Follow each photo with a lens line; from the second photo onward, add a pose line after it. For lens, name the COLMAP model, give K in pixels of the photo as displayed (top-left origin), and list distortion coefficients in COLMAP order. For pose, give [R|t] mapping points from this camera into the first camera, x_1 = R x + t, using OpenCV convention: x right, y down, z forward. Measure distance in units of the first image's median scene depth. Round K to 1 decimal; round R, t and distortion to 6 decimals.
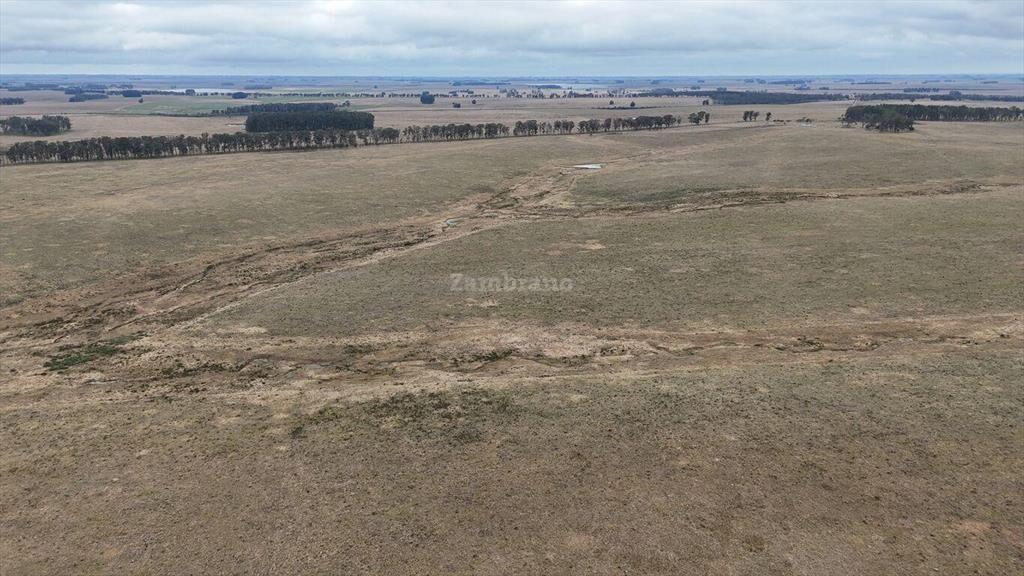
lens RADIAL K [[749.0, 0, 512.0], [0, 749.0, 288.0], [0, 0, 1]] dist [0.088972, -0.088124]
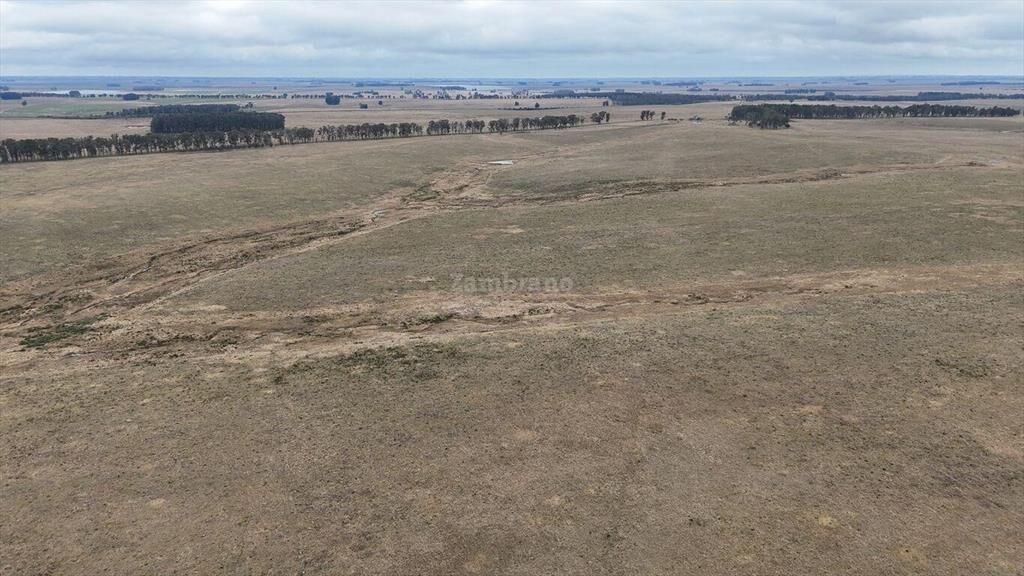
lens RADIAL K [[749.0, 0, 512.0], [0, 749.0, 288.0], [0, 0, 1]] dist [0.088972, -0.088124]
pose [[0.992322, -0.034099, 0.118889, -0.031305], [0.034312, 0.999411, 0.000255, 0.031634], [-0.118828, 0.003826, 0.992908, -0.110900]]
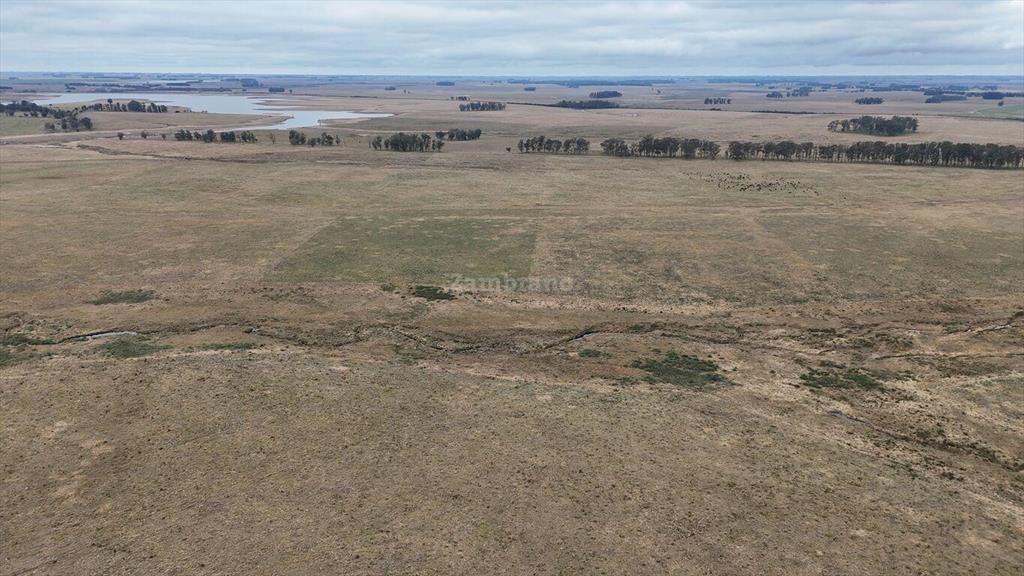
lens RADIAL K [[746.8, 0, 512.0], [0, 746.8, 288.0], [0, 0, 1]] dist [0.077083, -0.060525]
pose [[0.541081, 0.234302, -0.807672, -0.041969], [-0.234566, 0.964337, 0.122609, -0.027167], [0.807595, 0.123111, 0.576744, 0.093057]]
